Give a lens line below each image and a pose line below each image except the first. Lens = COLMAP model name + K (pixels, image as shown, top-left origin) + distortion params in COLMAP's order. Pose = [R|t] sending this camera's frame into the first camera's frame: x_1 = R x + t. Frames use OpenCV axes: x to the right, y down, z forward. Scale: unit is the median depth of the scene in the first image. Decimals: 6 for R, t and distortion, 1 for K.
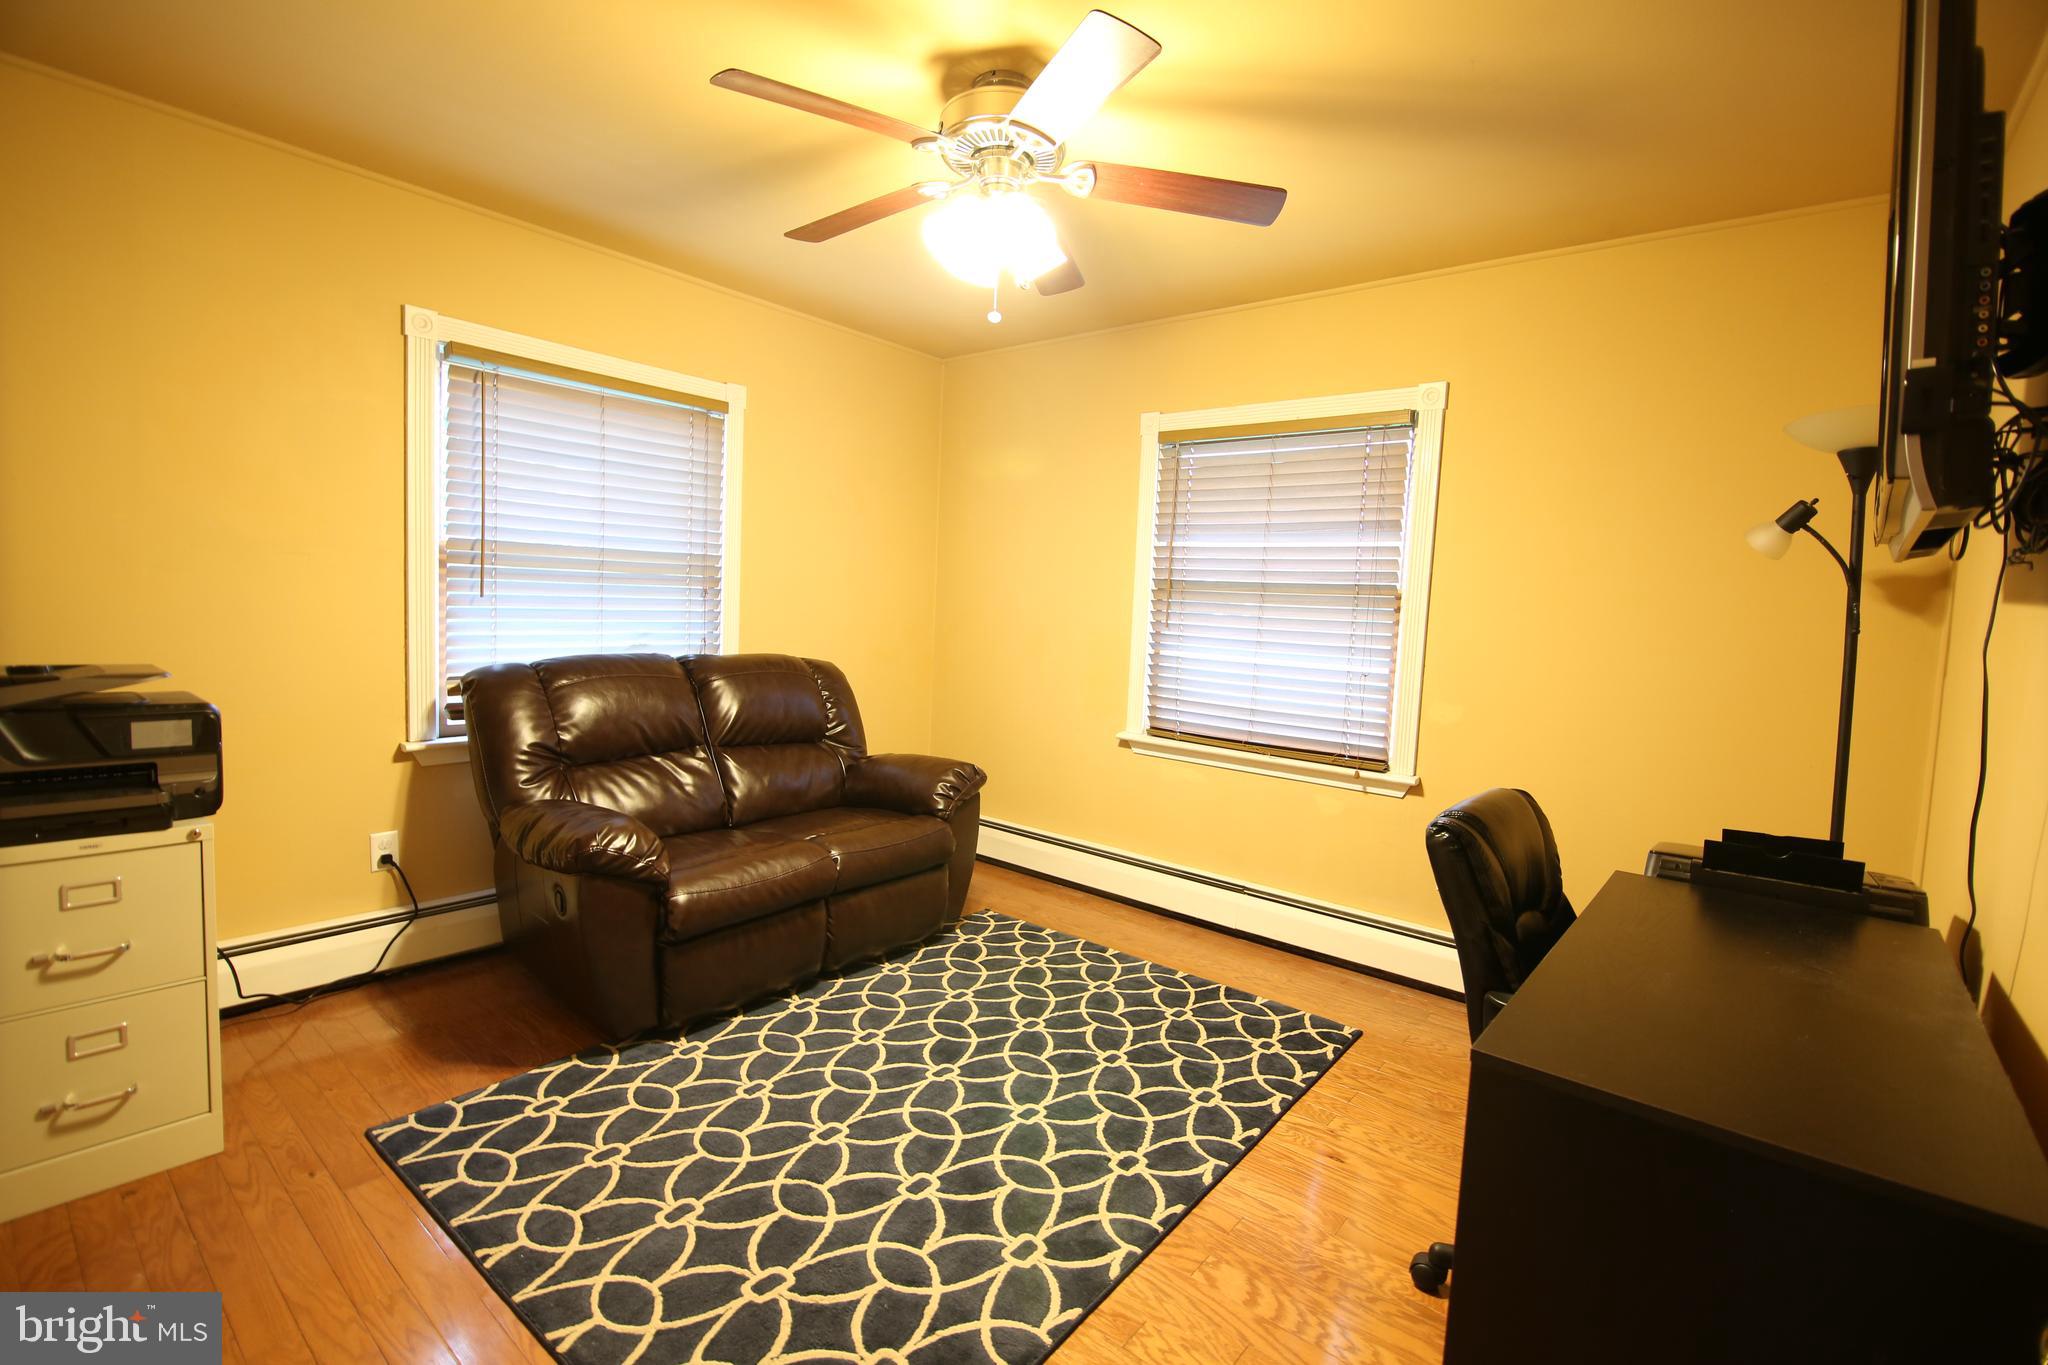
lens RADIAL K [[912.6, 0, 1025.1], [0, 912.6, 686.0], [0, 0, 1]] dist [-0.006331, -0.007668]
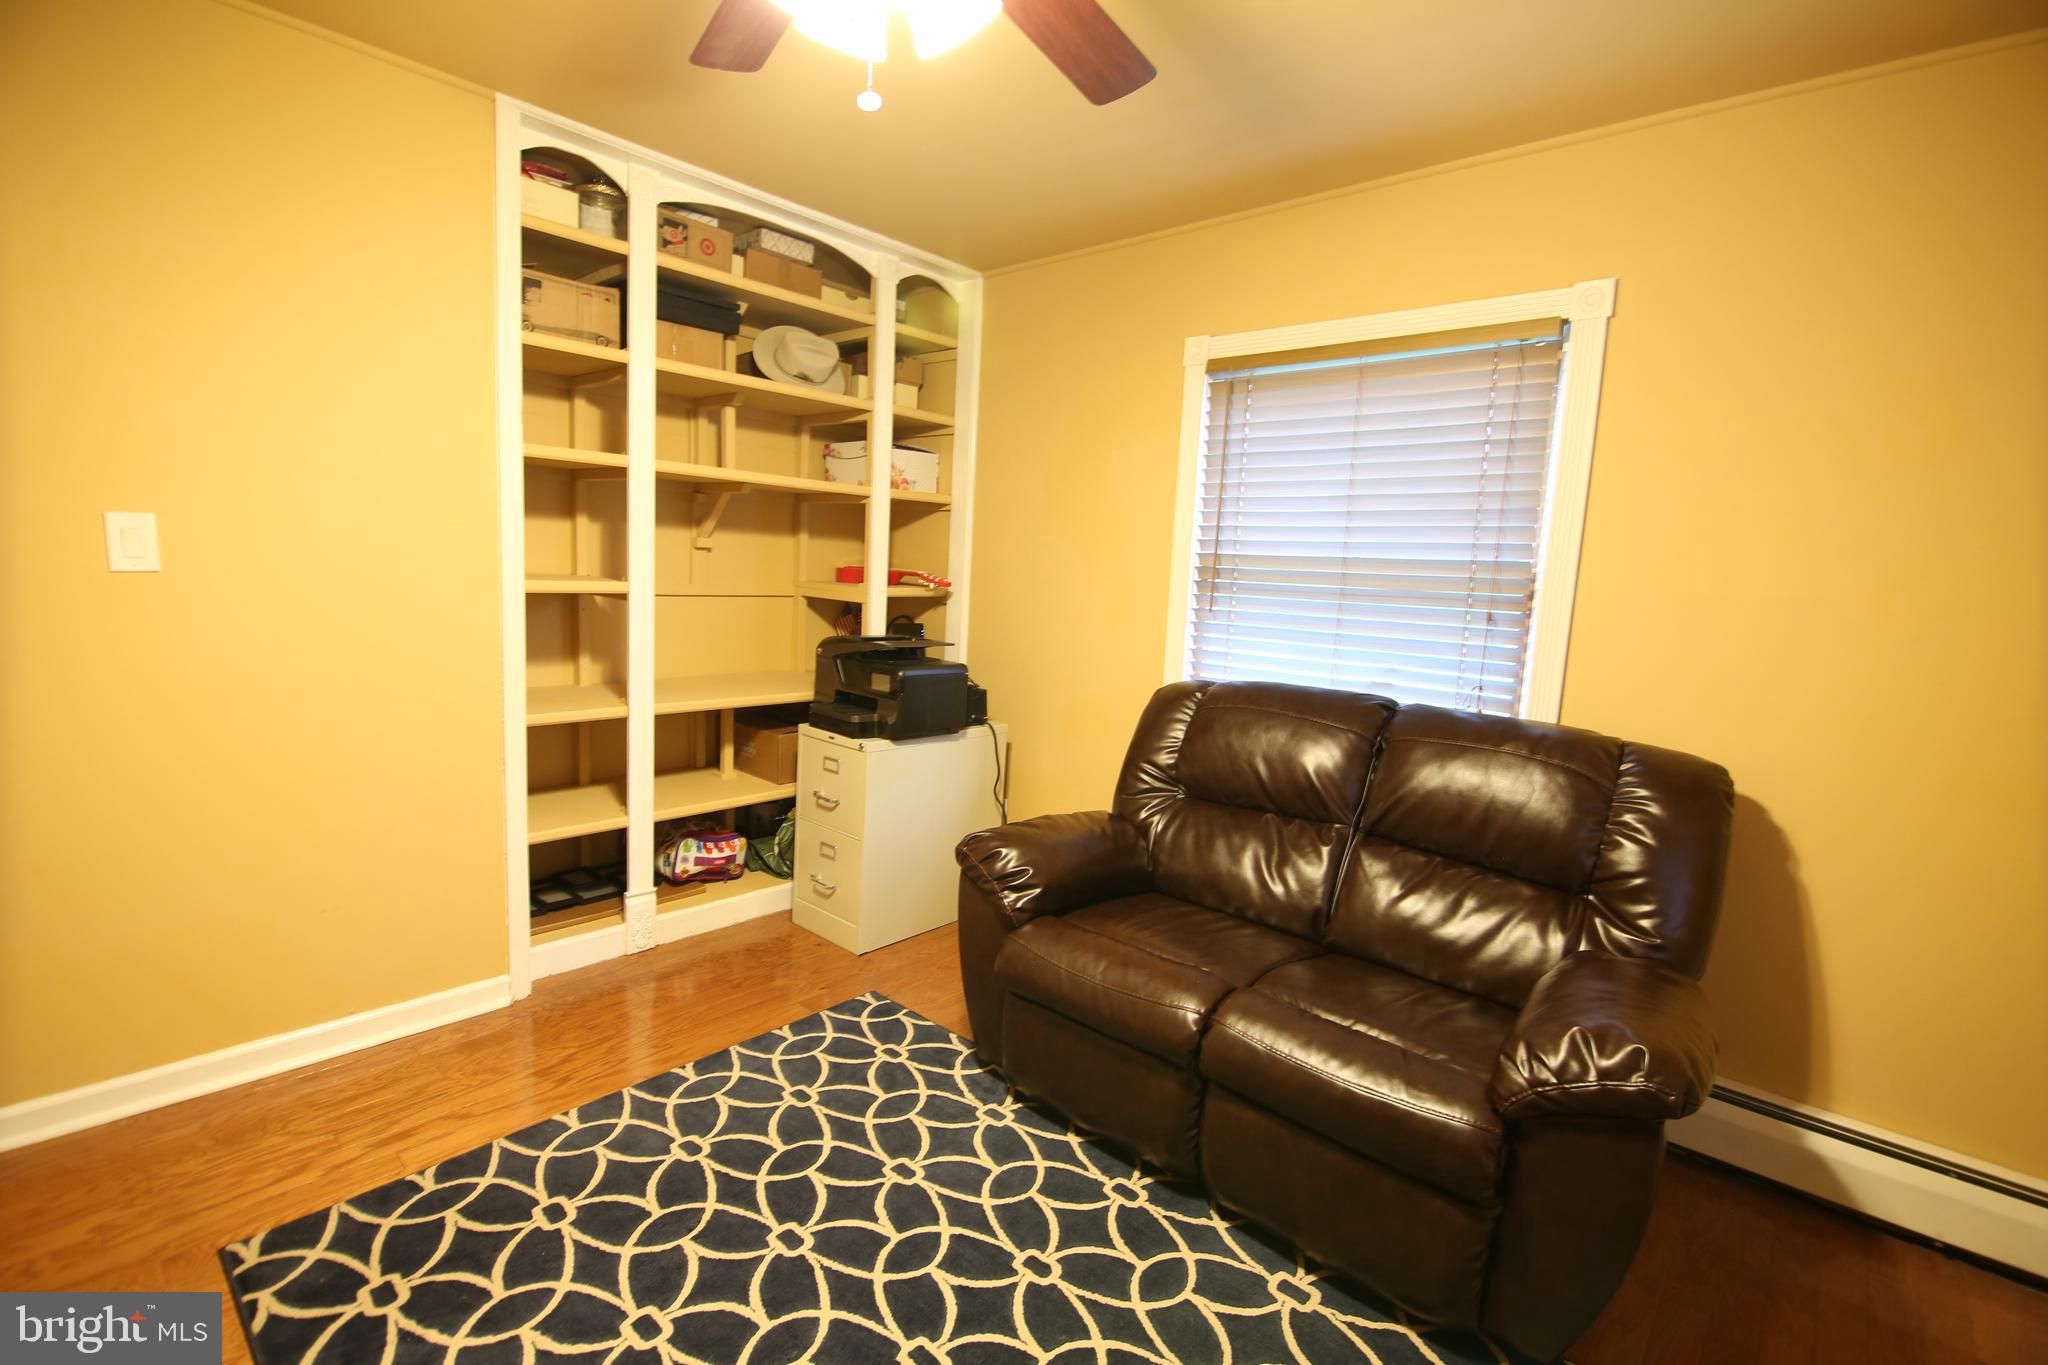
lens RADIAL K [[912.6, 0, 1020.9], [0, 912.6, 679.1], [0, 0, 1]] dist [-0.006331, -0.007668]
pose [[-0.052541, 0.078899, -0.995497, 0.437977], [-0.146553, 0.985471, 0.085839, -0.087391], [0.987807, 0.150403, -0.040214, 0.919734]]
